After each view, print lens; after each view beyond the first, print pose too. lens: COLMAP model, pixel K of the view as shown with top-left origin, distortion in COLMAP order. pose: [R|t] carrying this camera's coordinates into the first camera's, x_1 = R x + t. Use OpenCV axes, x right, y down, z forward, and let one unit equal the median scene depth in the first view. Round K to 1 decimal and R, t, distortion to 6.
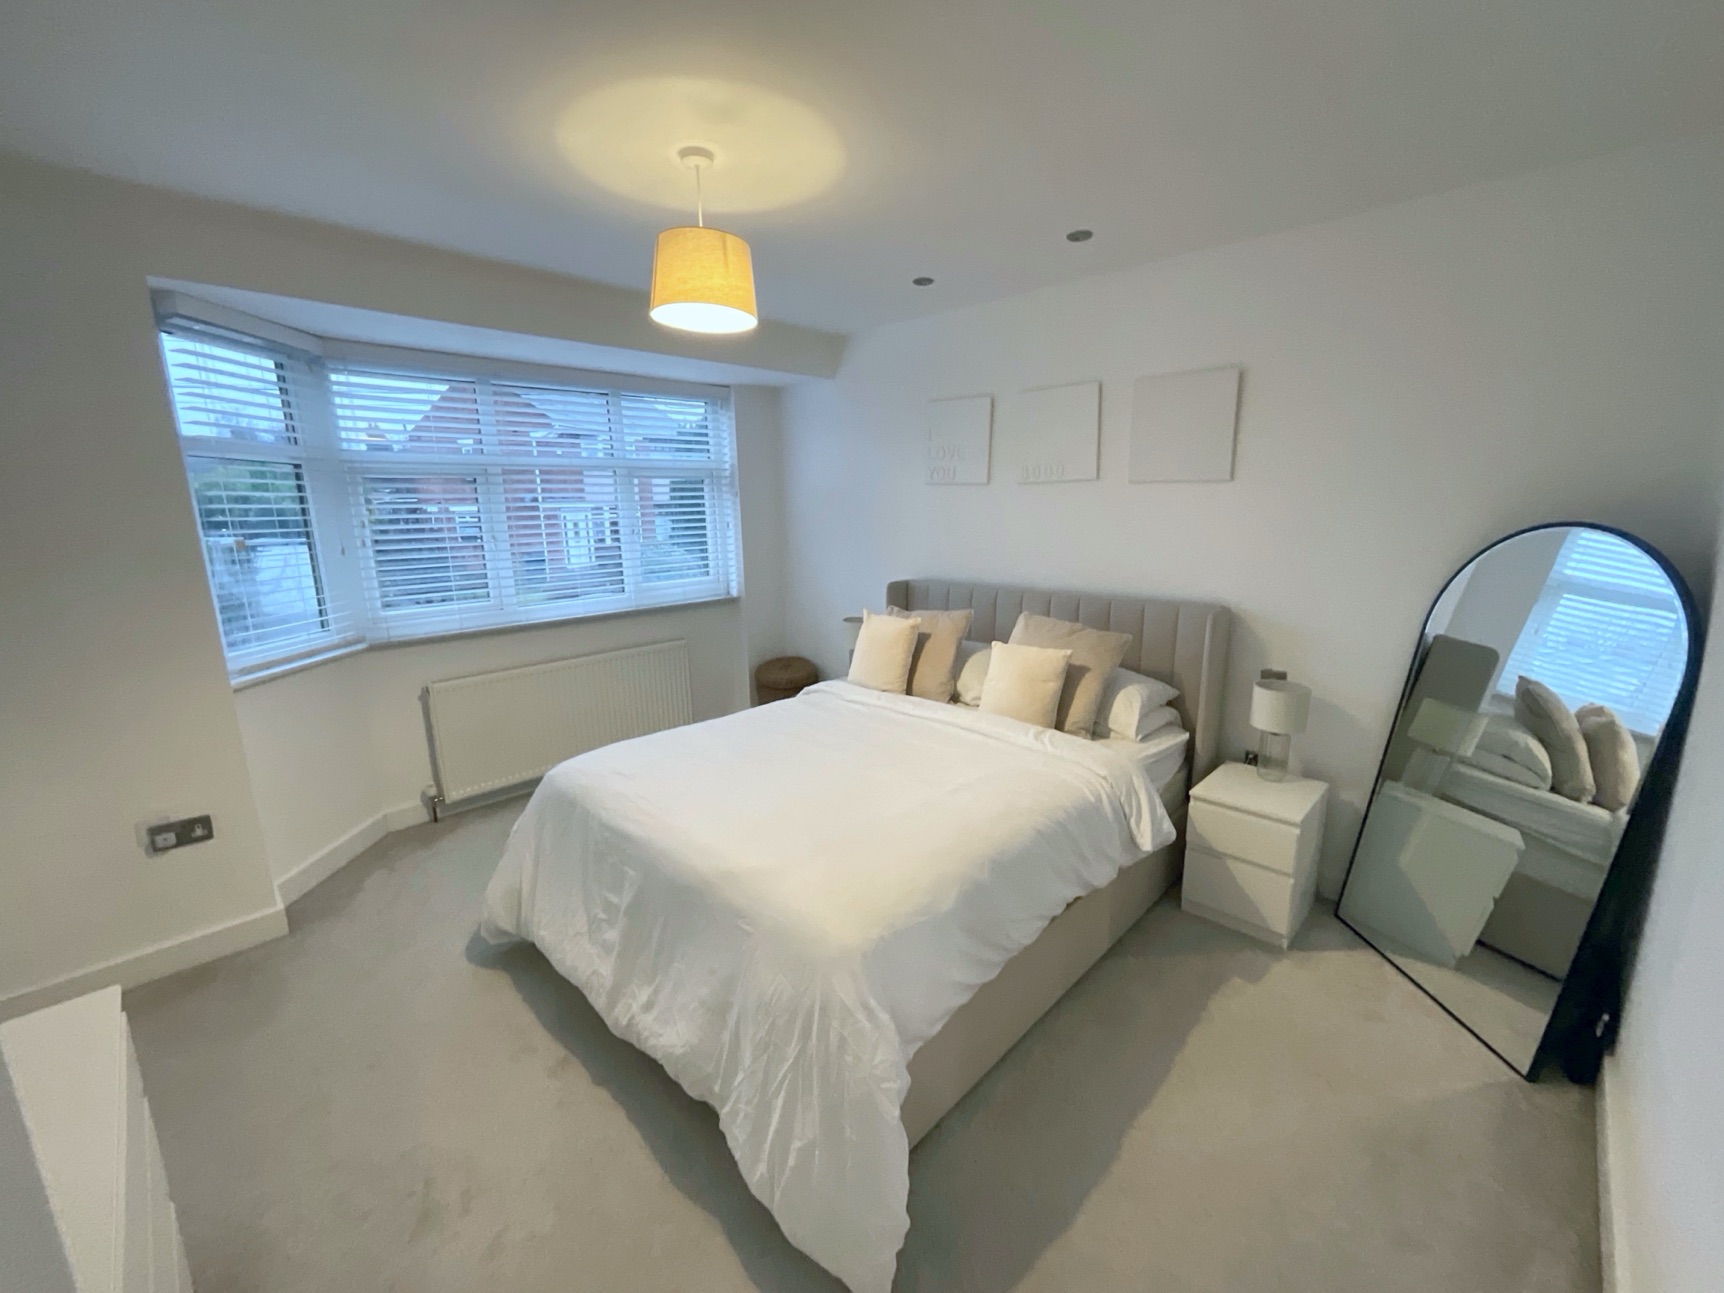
lens RADIAL K [[687.9, 0, 864.8], [0, 687.9, 642.5], [0, 0, 1]] dist [-0.000605, 0.000029]
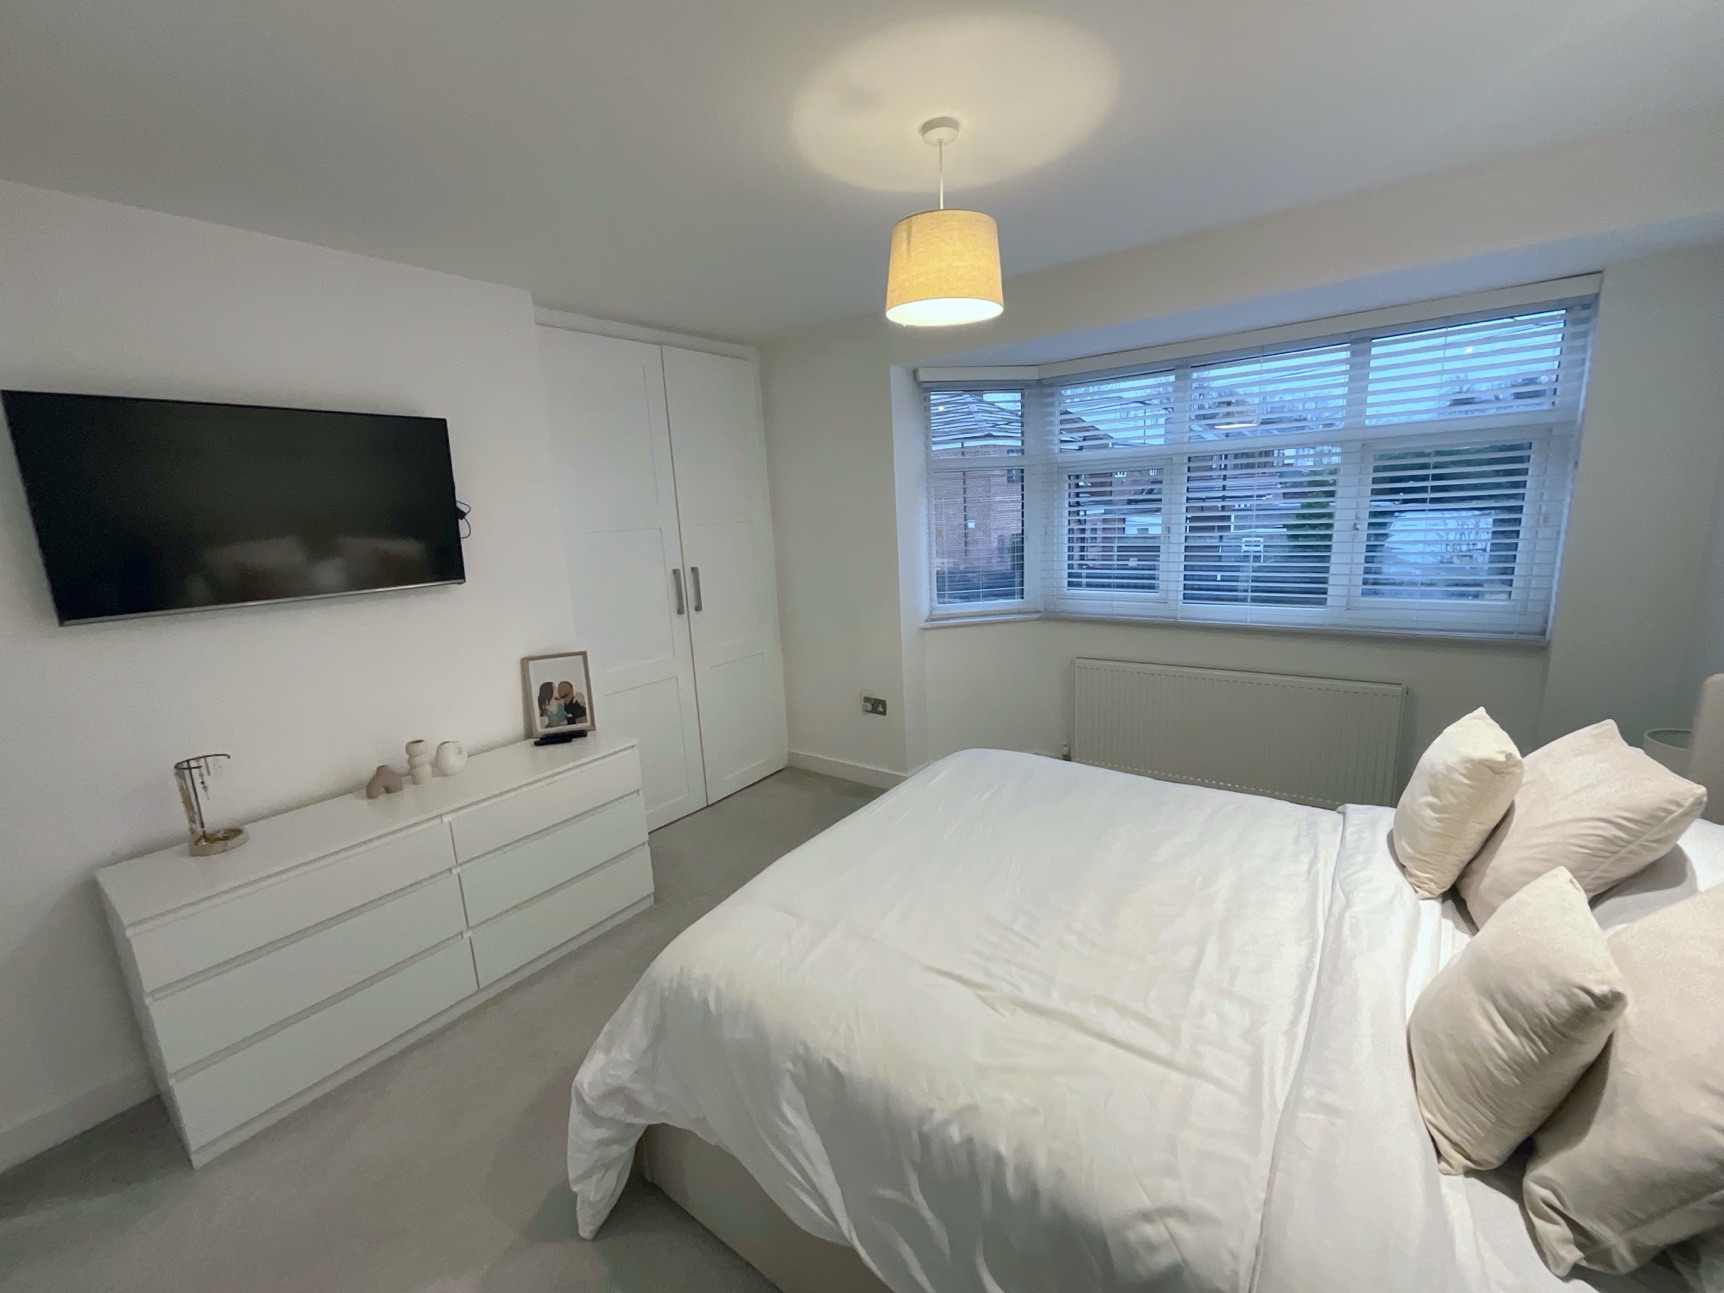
lens RADIAL K [[699.1, 0, 867.2], [0, 699.1, 644.9], [0, 0, 1]] dist [-0.000288, 0.000386]
pose [[0.139750, 0.204481, -0.968843, 0.488926], [-0.150904, 0.971414, 0.183256, -0.138547], [0.978620, 0.120592, 0.166612, 0.546768]]
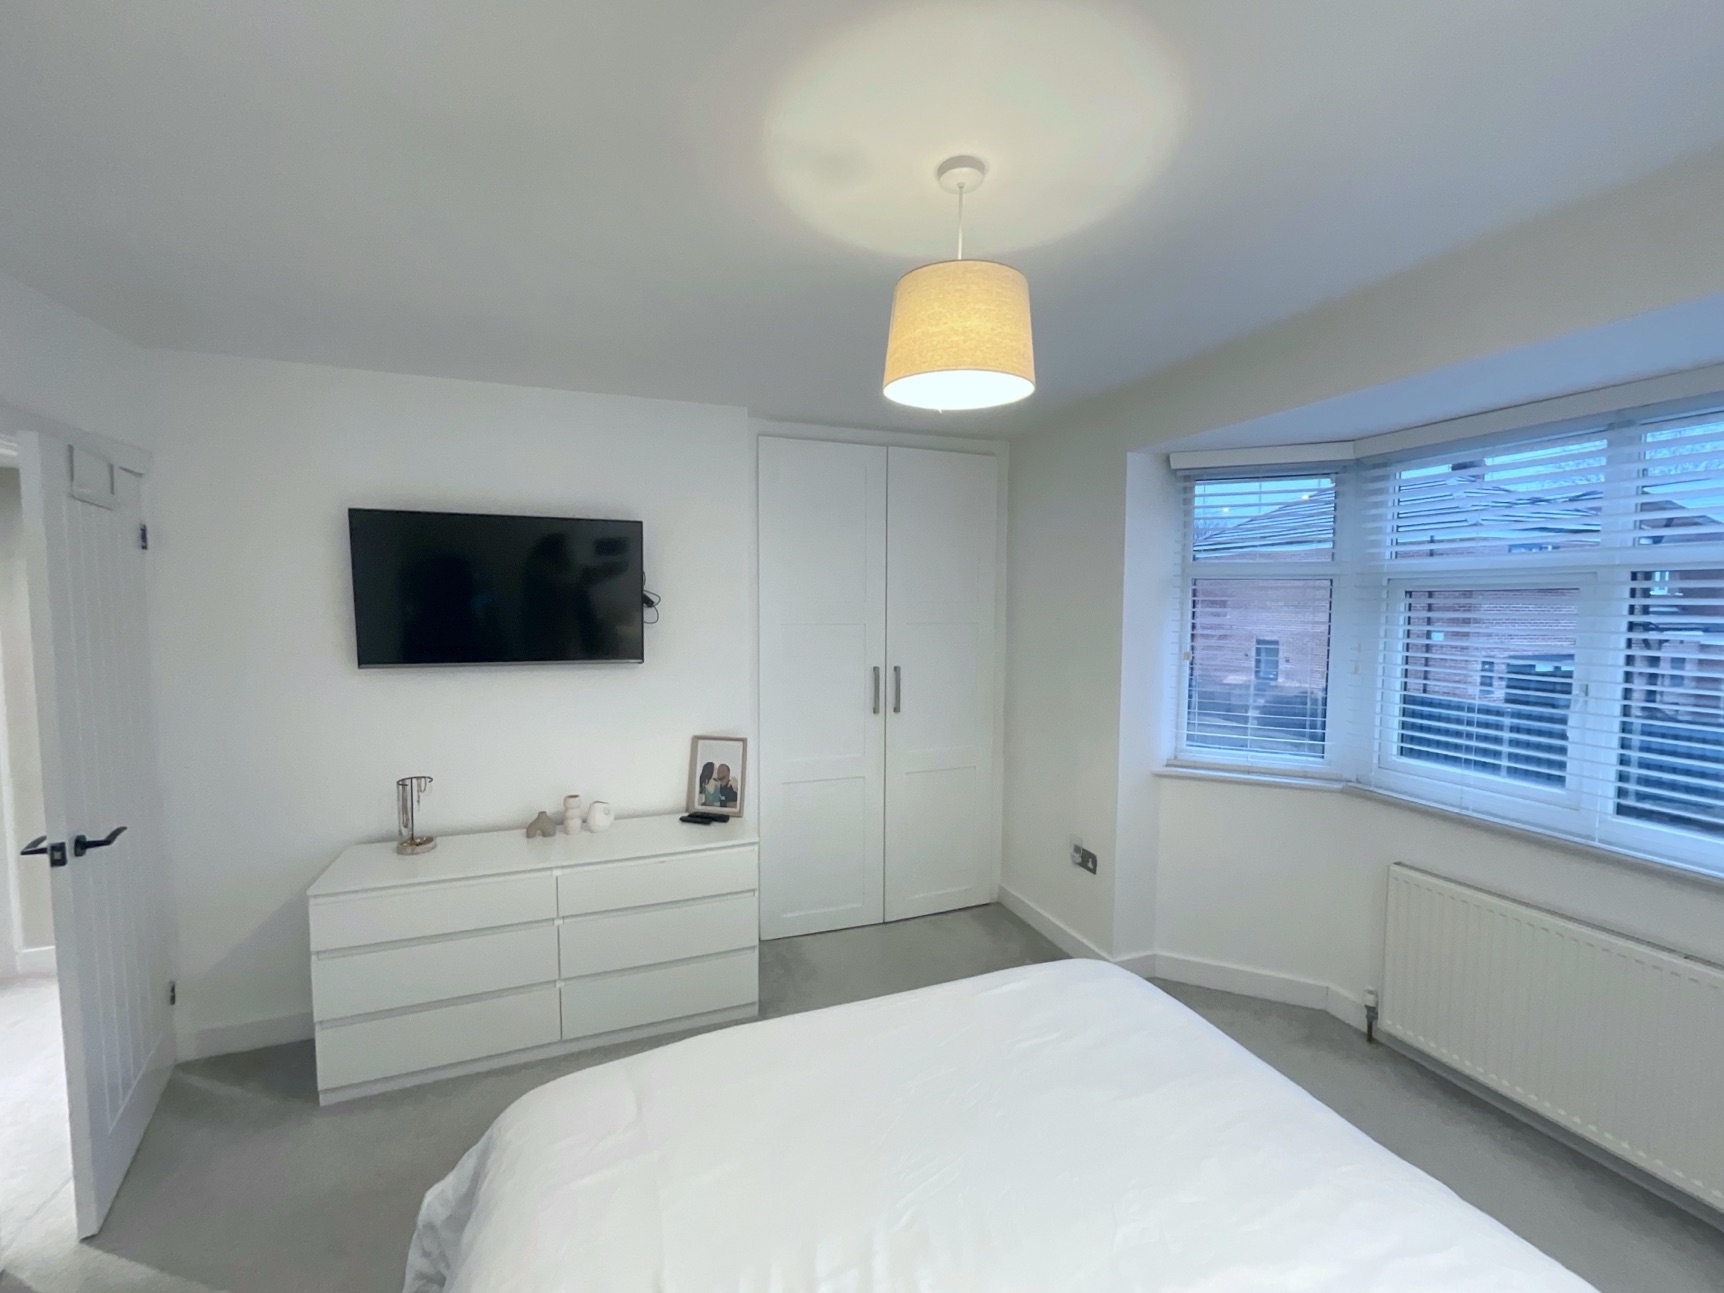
lens RADIAL K [[701.3, 0, 867.4], [0, 701.3, 644.4], [0, 0, 1]] dist [-0.013679, 0.012267]
pose [[-0.421292, 0.070978, -0.904143, 0.313040], [-0.180223, 0.970498, 0.160163, -0.217340], [0.888838, 0.230423, -0.396072, 0.854270]]
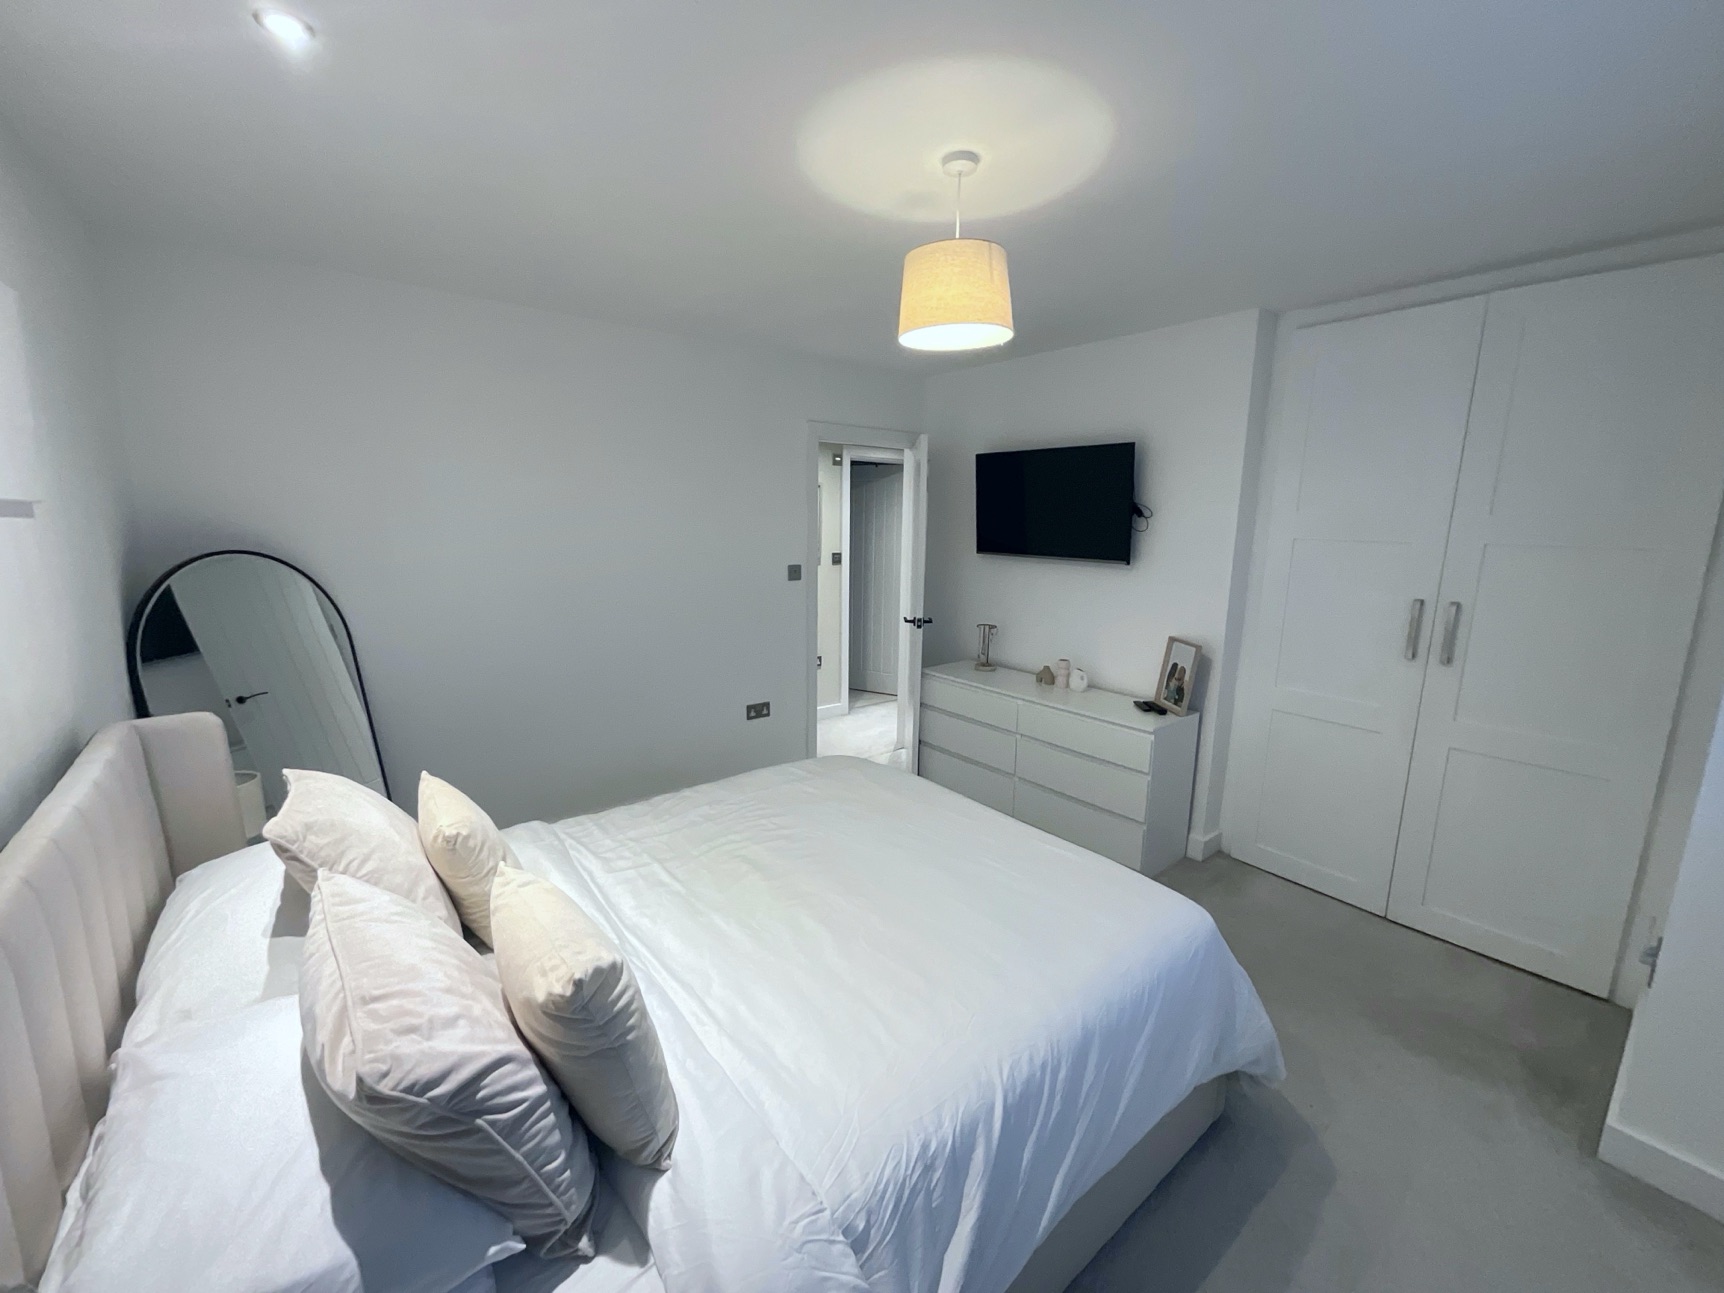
lens RADIAL K [[713.0, 0, 862.0], [0, 713.0, 646.5], [0, 0, 1]] dist [0.000628, 0.000219]
pose [[-0.990587, -0.023579, 0.134841, -0.167752], [0.028065, 0.929145, 0.368648, -0.300253], [-0.133979, 0.368962, -0.919737, 1.387242]]
